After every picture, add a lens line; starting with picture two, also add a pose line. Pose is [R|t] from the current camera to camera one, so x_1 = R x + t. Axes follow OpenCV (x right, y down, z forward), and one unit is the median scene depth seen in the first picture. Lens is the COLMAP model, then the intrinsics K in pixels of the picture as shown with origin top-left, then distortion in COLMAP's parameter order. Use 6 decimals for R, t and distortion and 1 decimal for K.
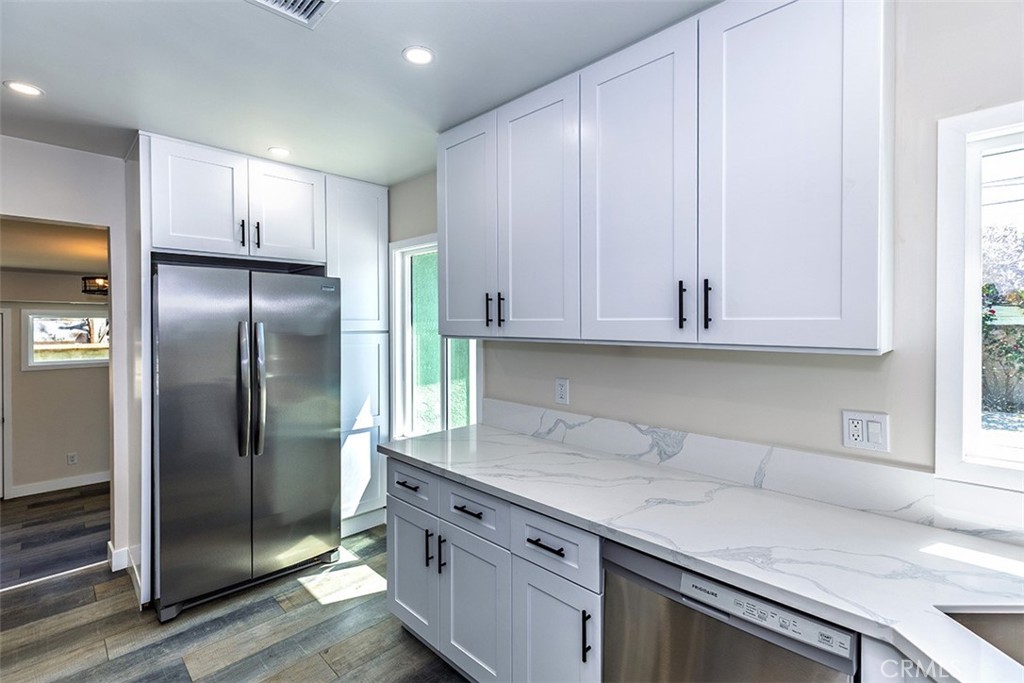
lens RADIAL K [[463.1, 0, 513.5], [0, 463.1, 332.0], [0, 0, 1]] dist [0.002540, -0.000078]
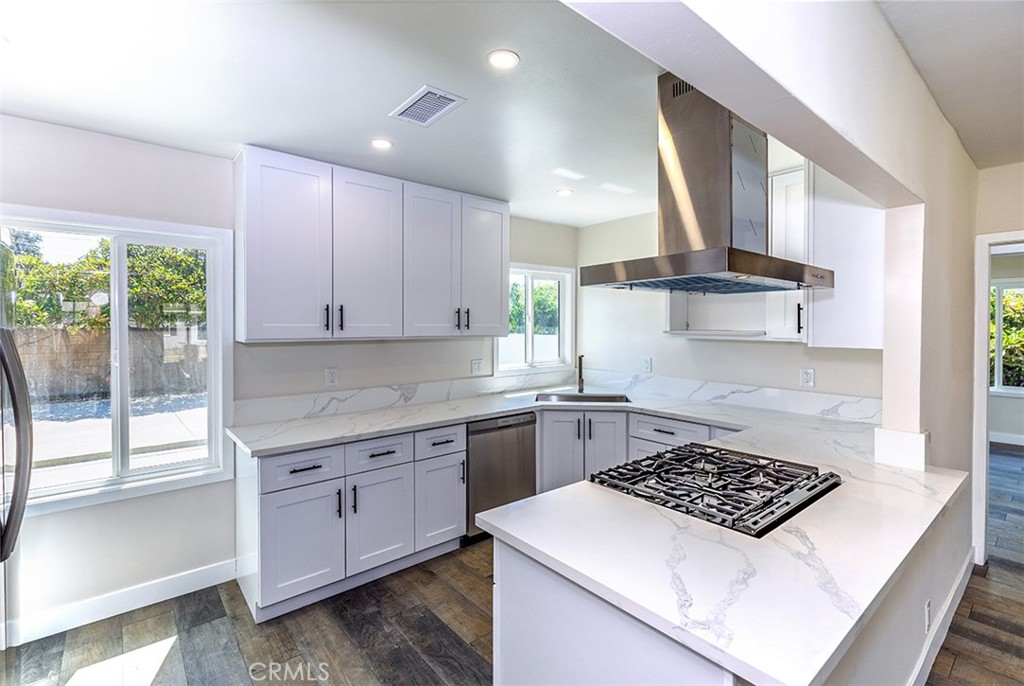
lens RADIAL K [[463.1, 0, 515.2], [0, 463.1, 332.9], [0, 0, 1]] dist [0.002540, -0.000078]
pose [[0.077950, -0.011222, 0.996894, -1.465544], [0.018818, 0.999775, 0.009783, -0.005947], [-0.996780, 0.017997, 0.078144, 0.429891]]
